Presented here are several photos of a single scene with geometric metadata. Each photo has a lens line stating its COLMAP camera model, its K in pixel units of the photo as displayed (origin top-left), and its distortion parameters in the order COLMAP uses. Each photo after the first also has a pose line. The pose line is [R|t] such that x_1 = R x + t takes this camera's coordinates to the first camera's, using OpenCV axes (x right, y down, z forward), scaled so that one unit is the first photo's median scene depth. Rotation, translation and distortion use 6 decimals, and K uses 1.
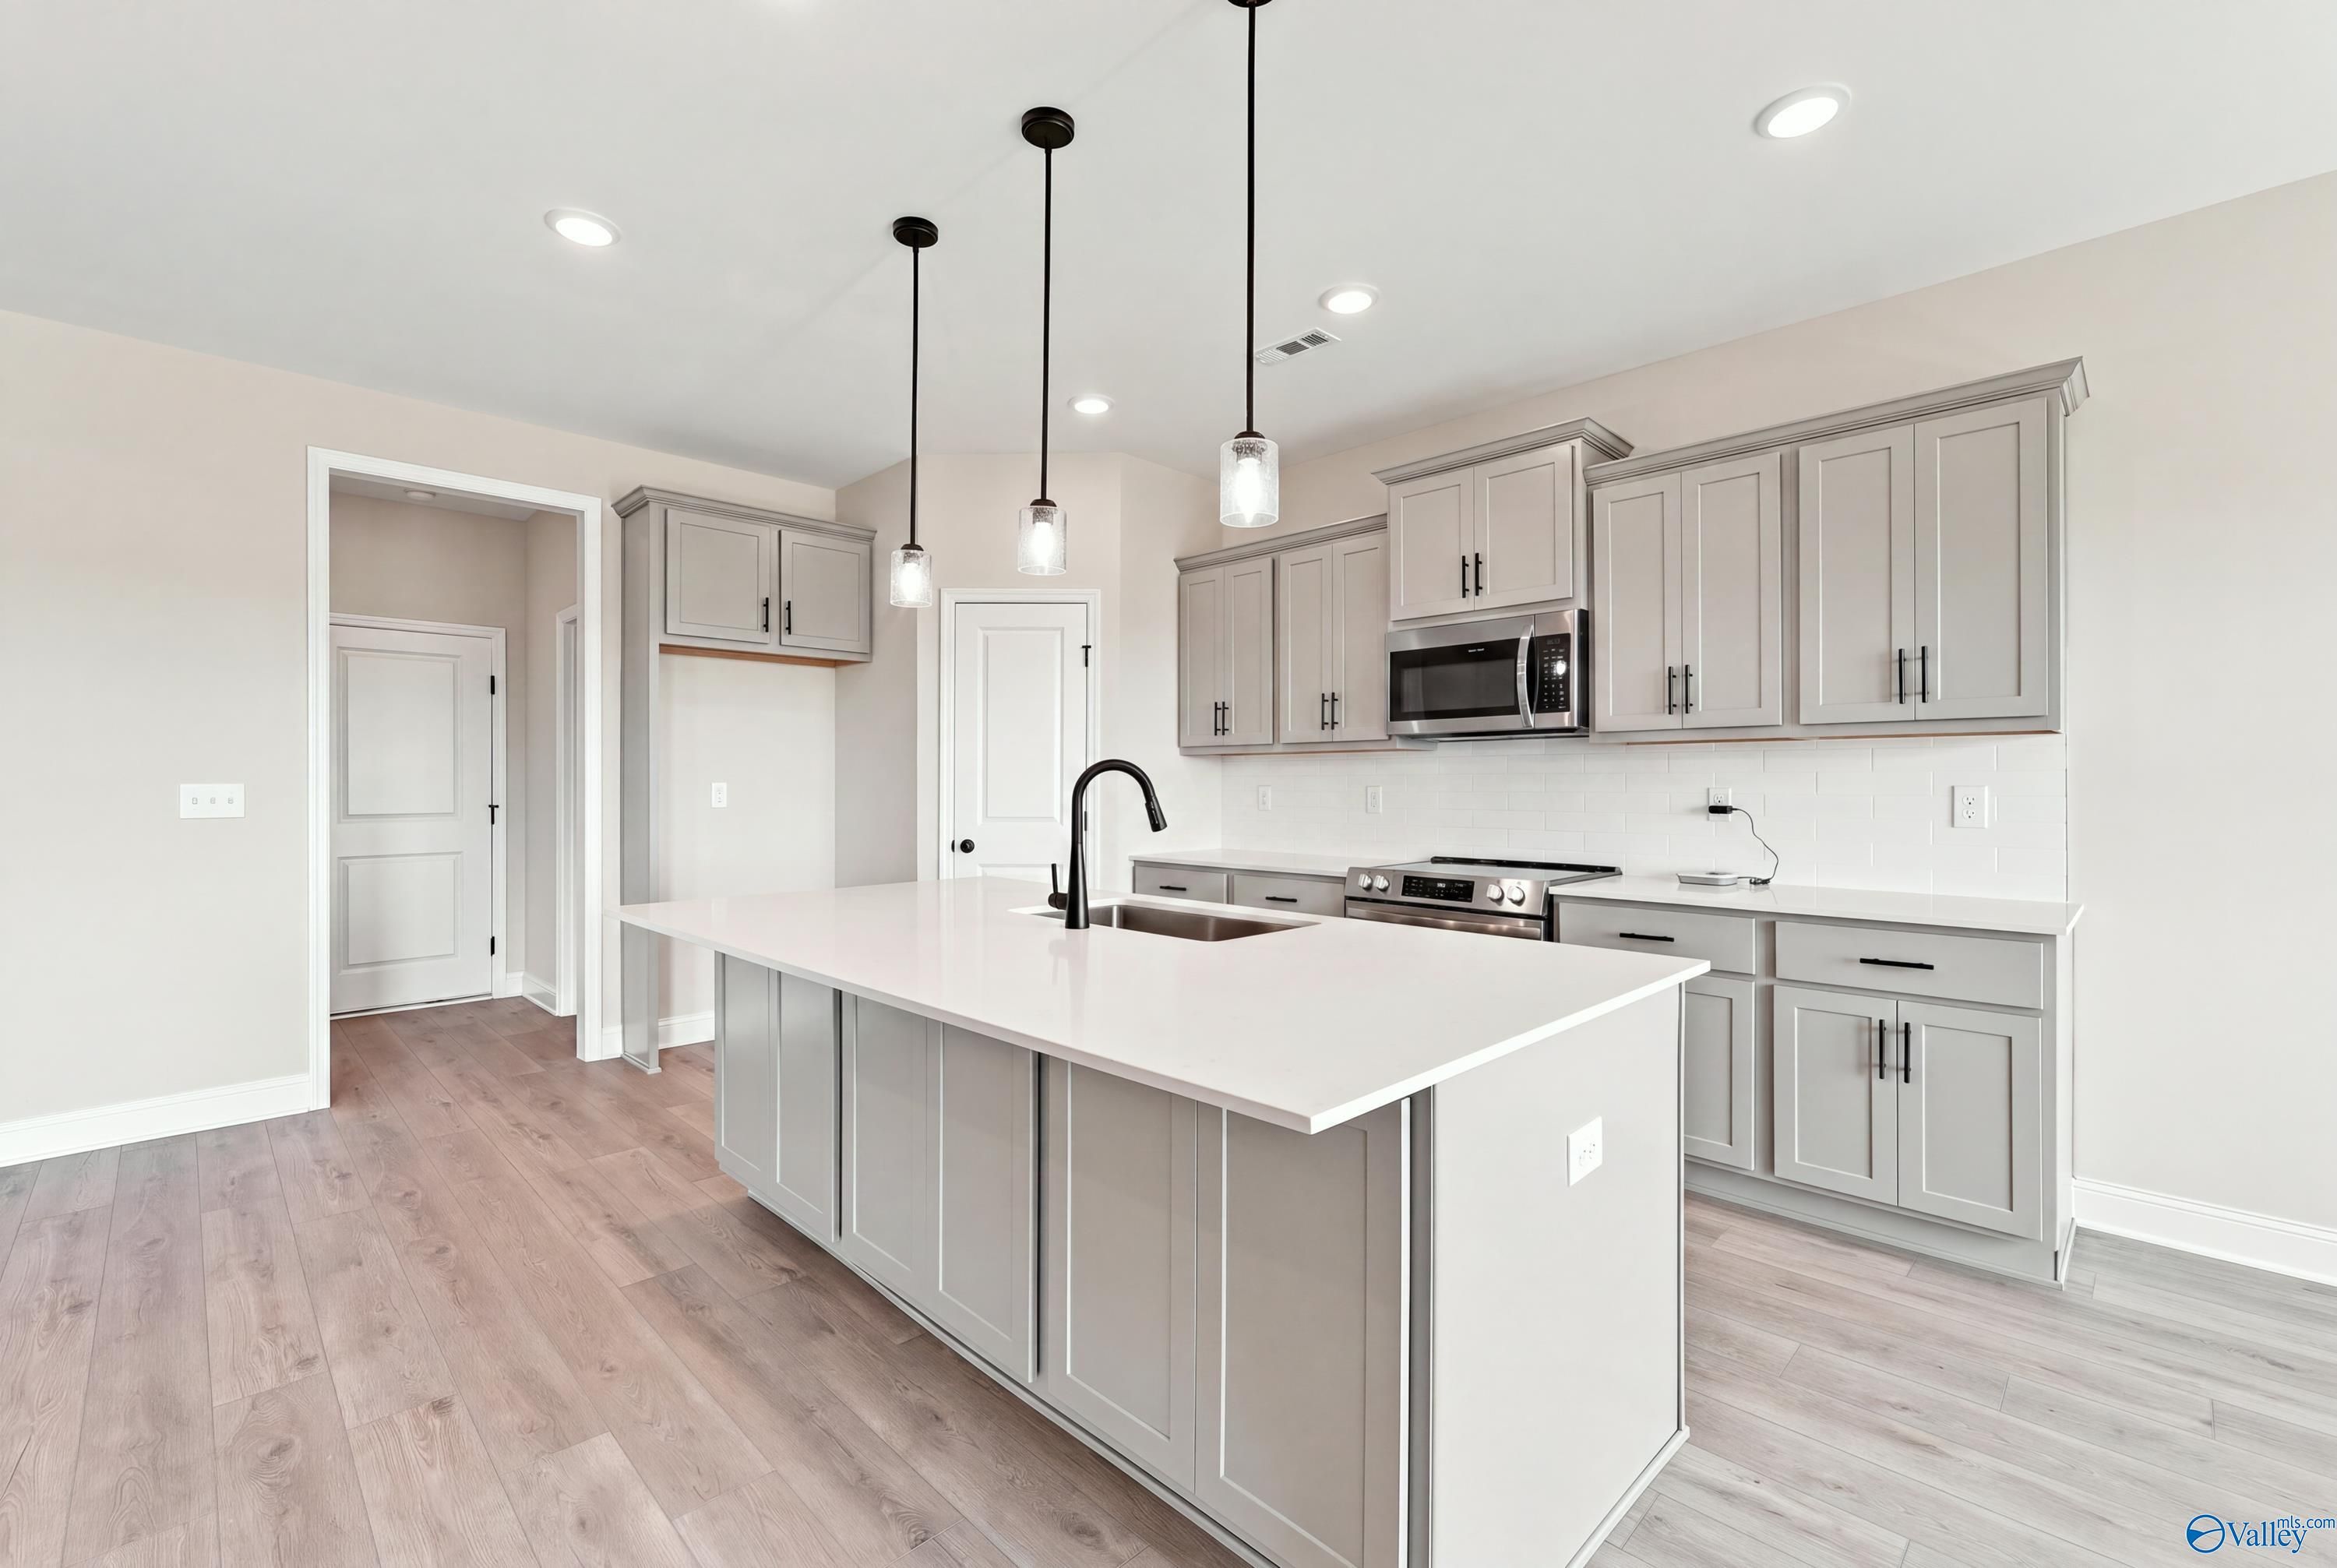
lens RADIAL K [[1040.4, 0, 1173.6], [0, 1040.4, 780.7], [0, 0, 1]] dist [-0.002554, 0.000121]
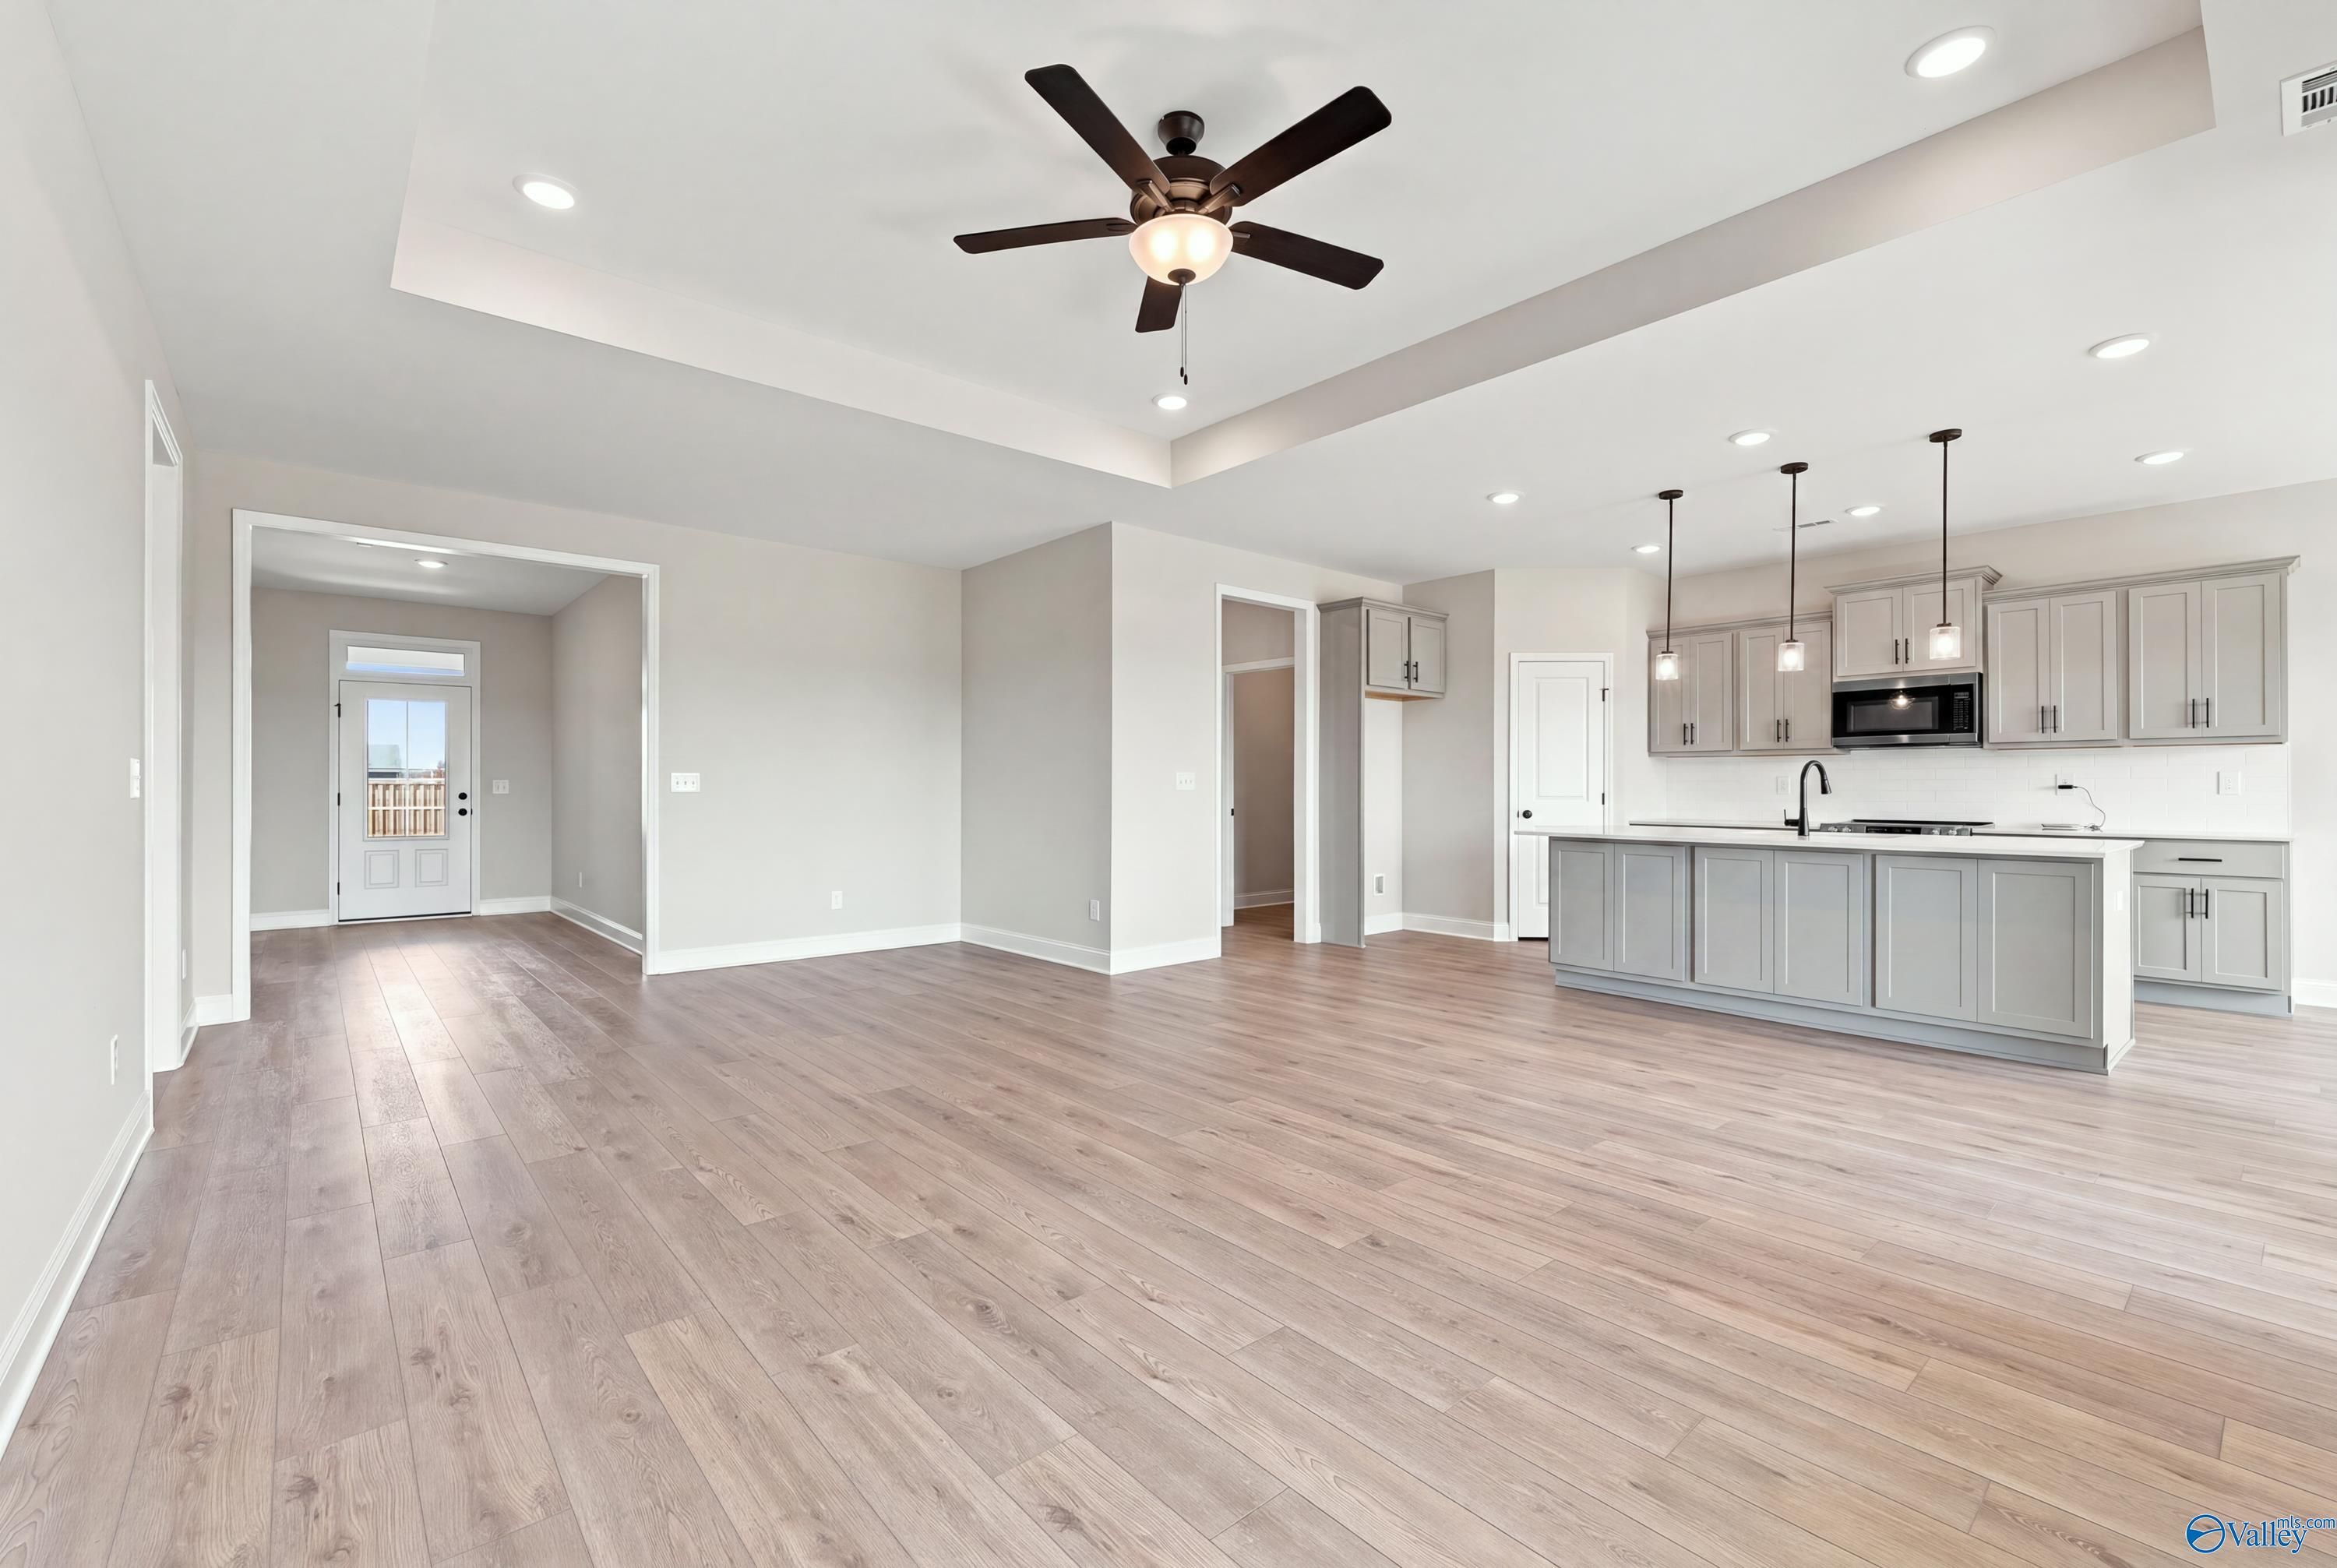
lens RADIAL K [[1040.4, 0, 1167.5], [0, 1040.4, 782.6], [0, 0, 1]] dist [-0.002554, 0.000121]
pose [[0.997643, 0.000000, -0.068621, -0.952595], [-0.000308, 0.999990, -0.004478, 0.031498], [0.068620, 0.004488, 0.997633, -0.934038]]
